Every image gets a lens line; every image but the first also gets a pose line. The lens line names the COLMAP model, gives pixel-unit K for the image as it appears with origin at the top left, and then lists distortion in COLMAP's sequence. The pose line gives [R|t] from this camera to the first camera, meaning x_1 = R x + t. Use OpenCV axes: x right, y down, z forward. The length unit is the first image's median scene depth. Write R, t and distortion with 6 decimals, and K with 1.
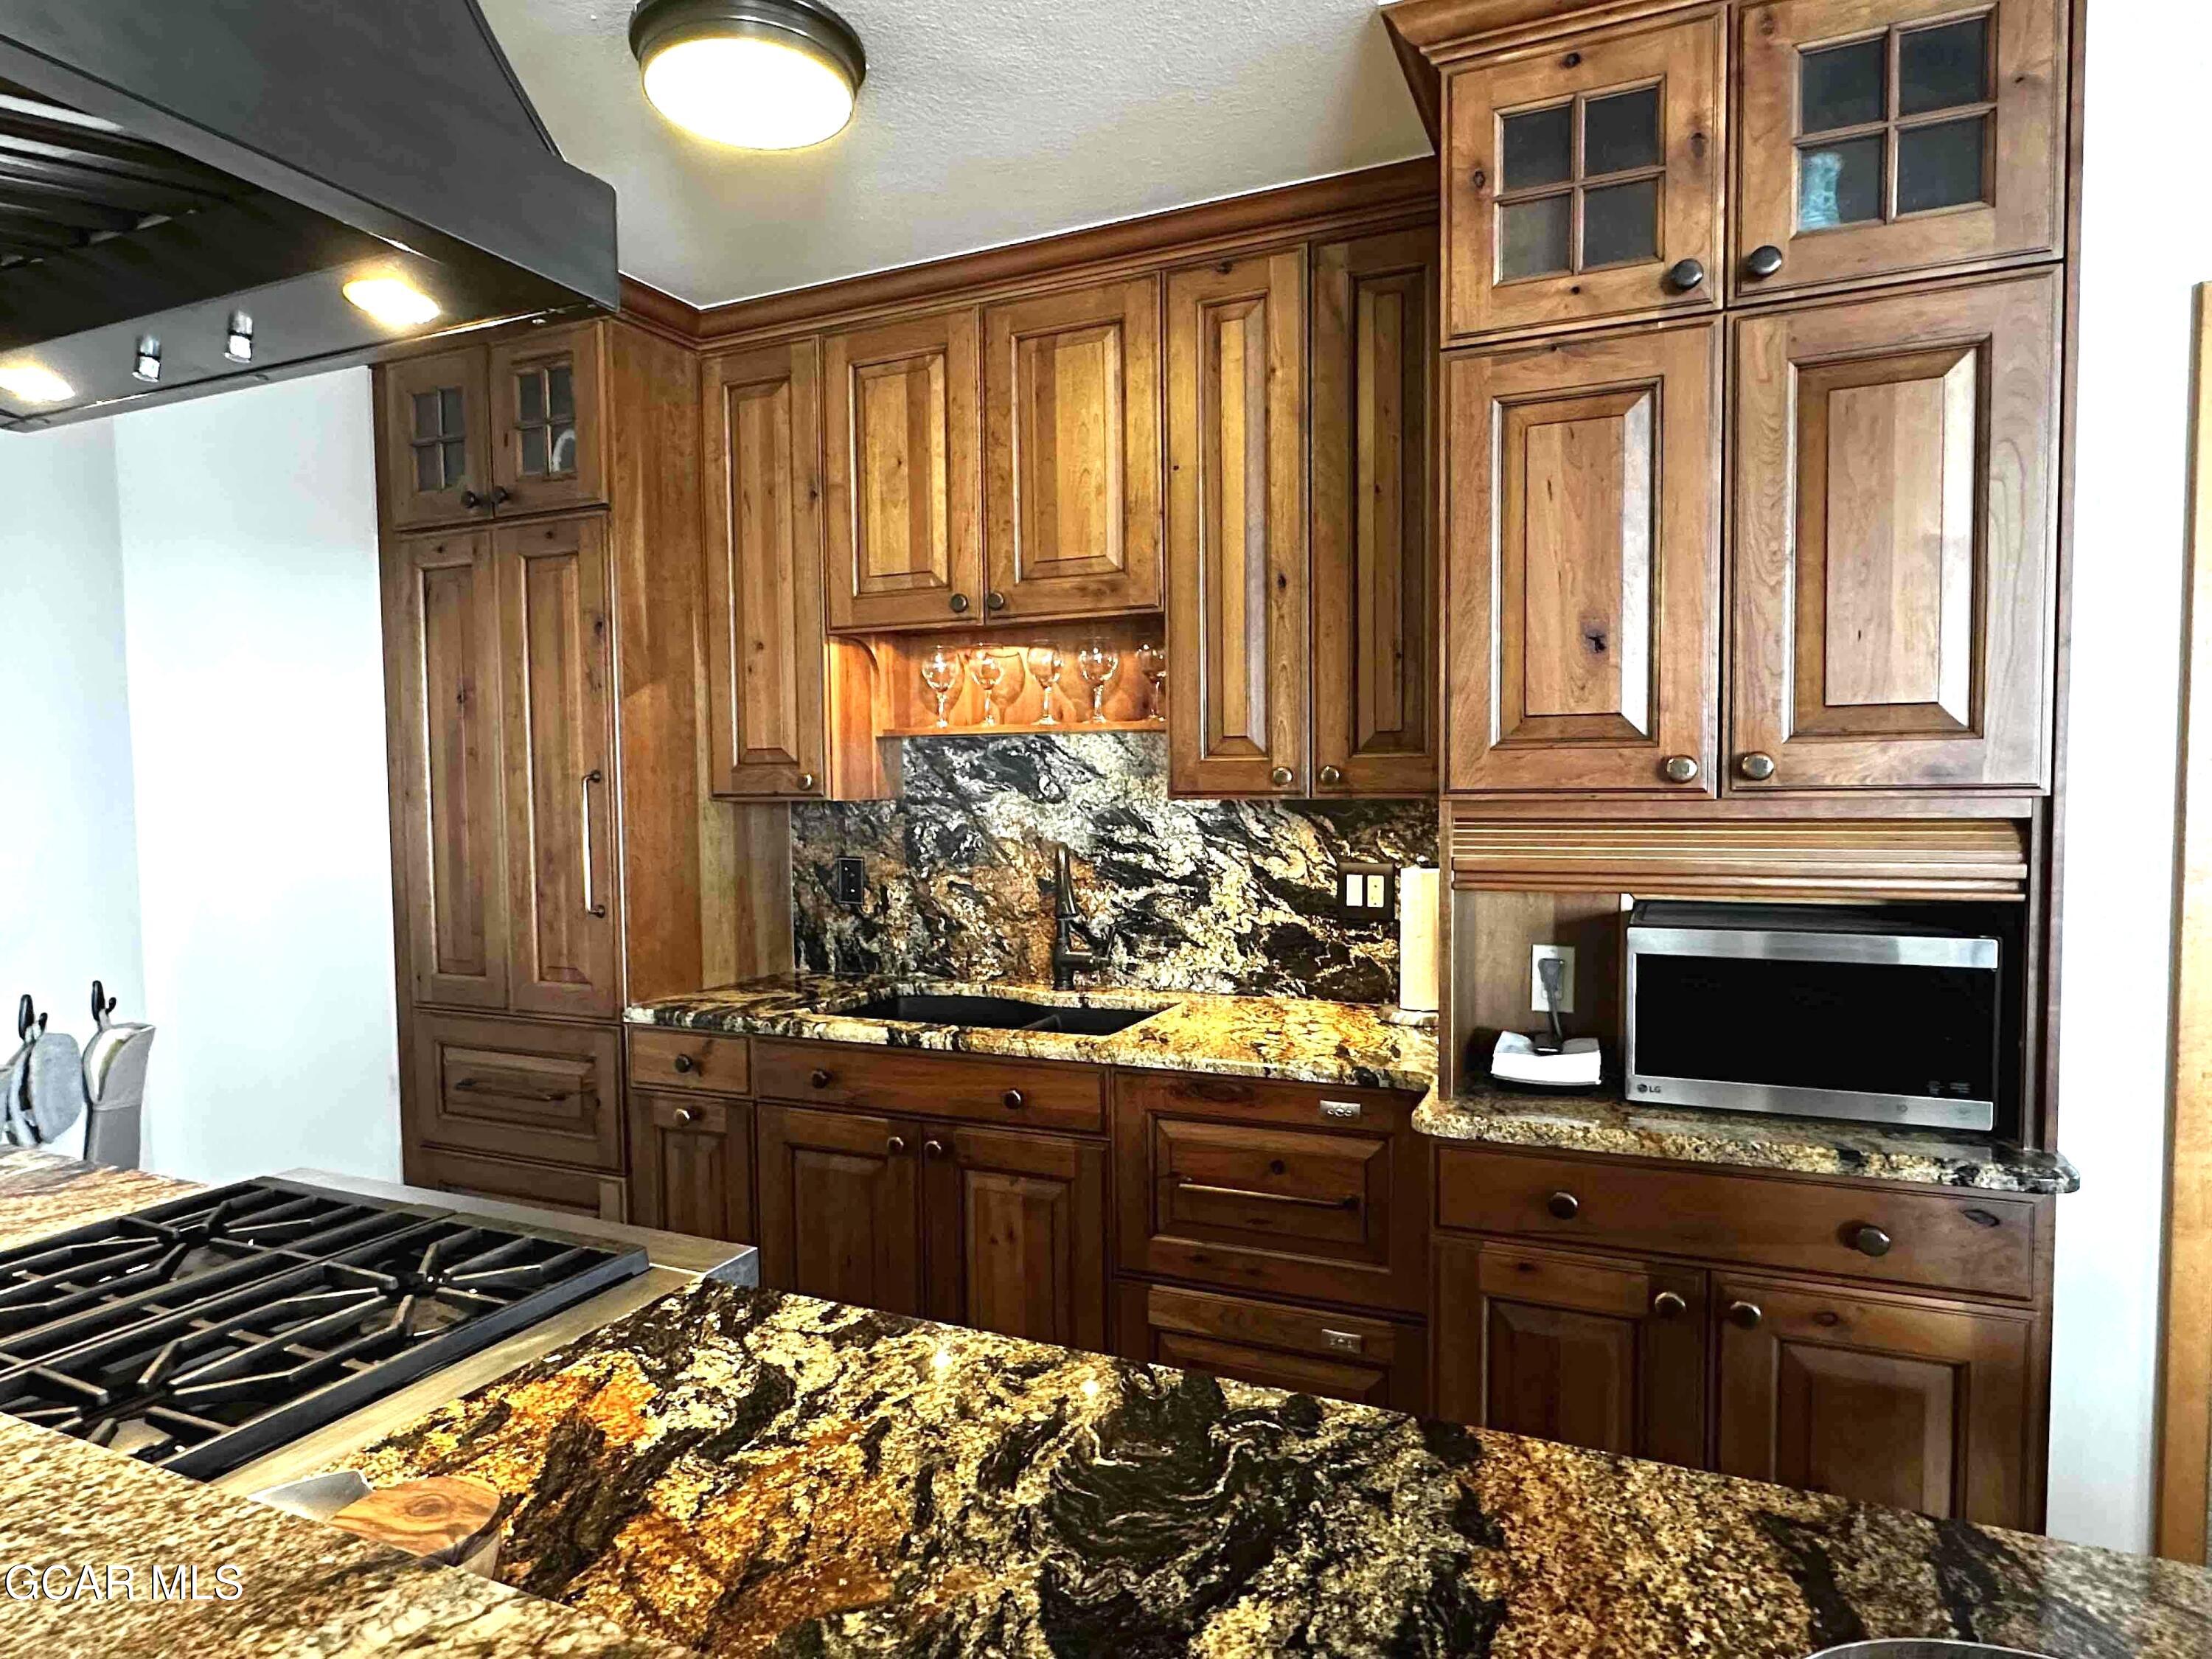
lens RADIAL K [[1269.9, 0, 1109.2], [0, 1269.9, 827.1], [0, 0, 1]] dist [-0.007967, -0.000462]
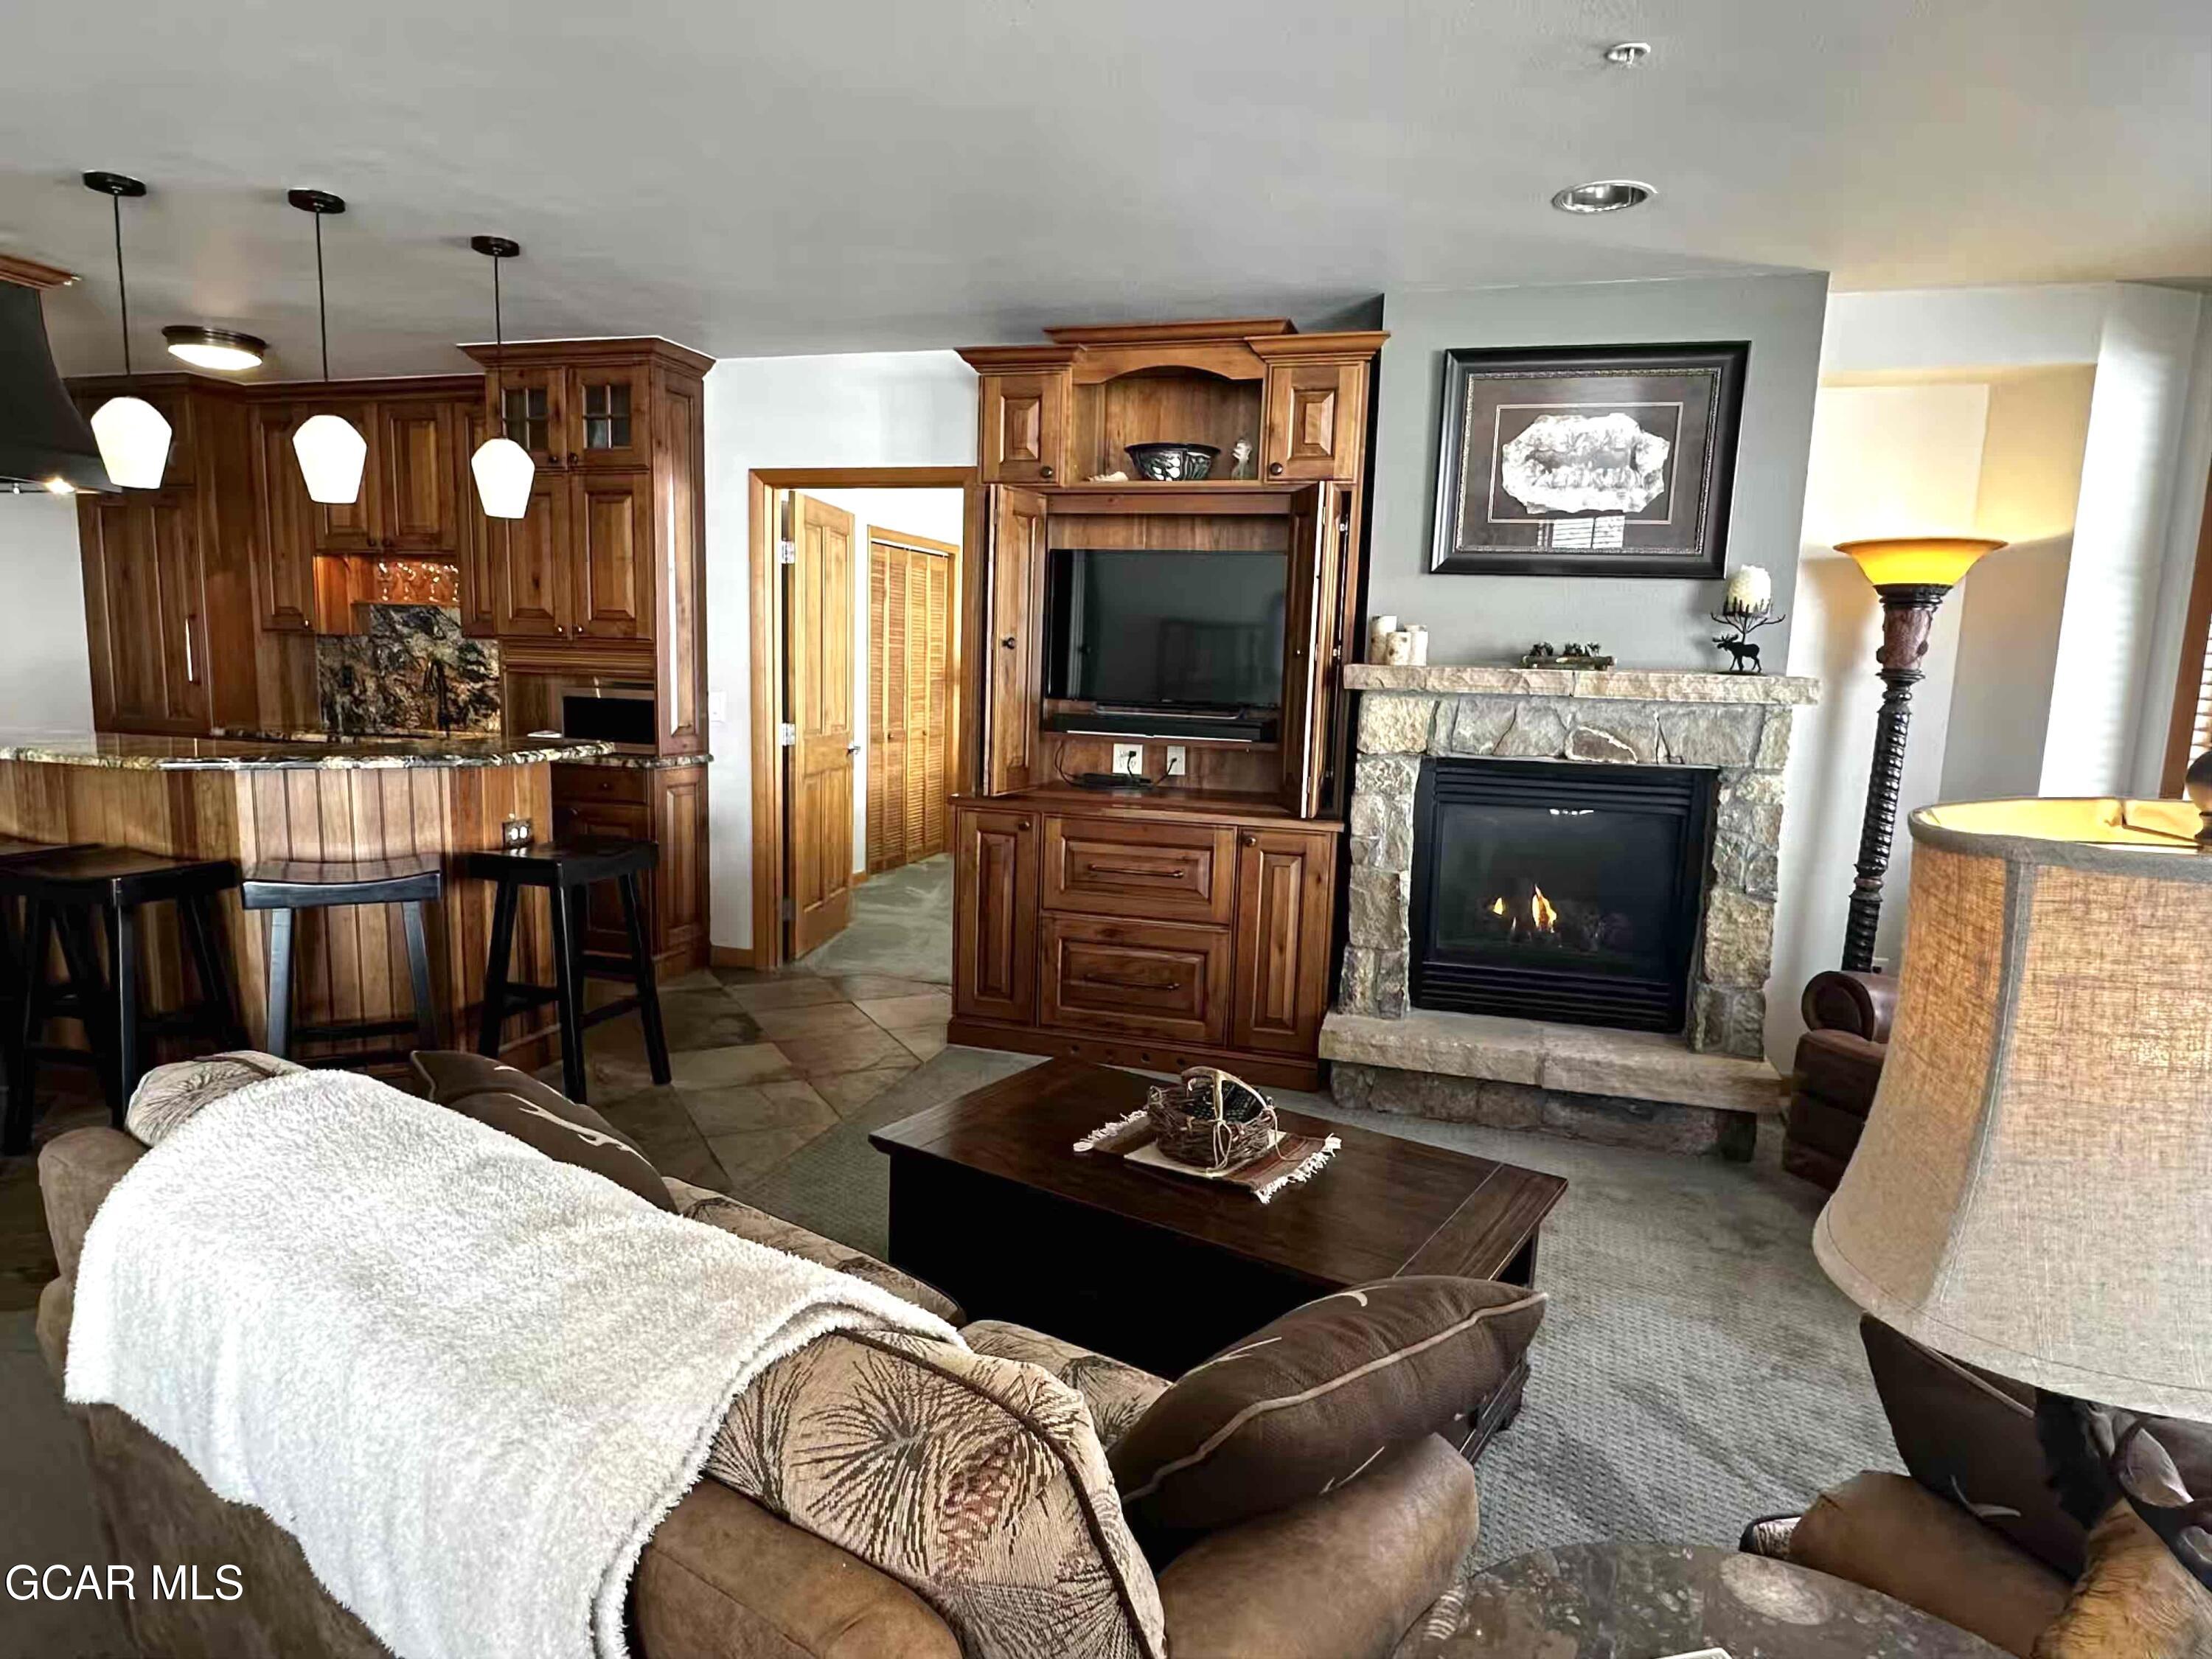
lens RADIAL K [[1269.9, 0, 1105.5], [0, 1269.9, 837.2], [0, 0, 1]] dist [-0.007967, -0.000462]
pose [[0.989934, 0.020698, 0.140011, 0.741774], [-0.035802, 0.993696, 0.106237, 0.041616], [-0.136930, -0.110180, 0.984434, -1.199749]]
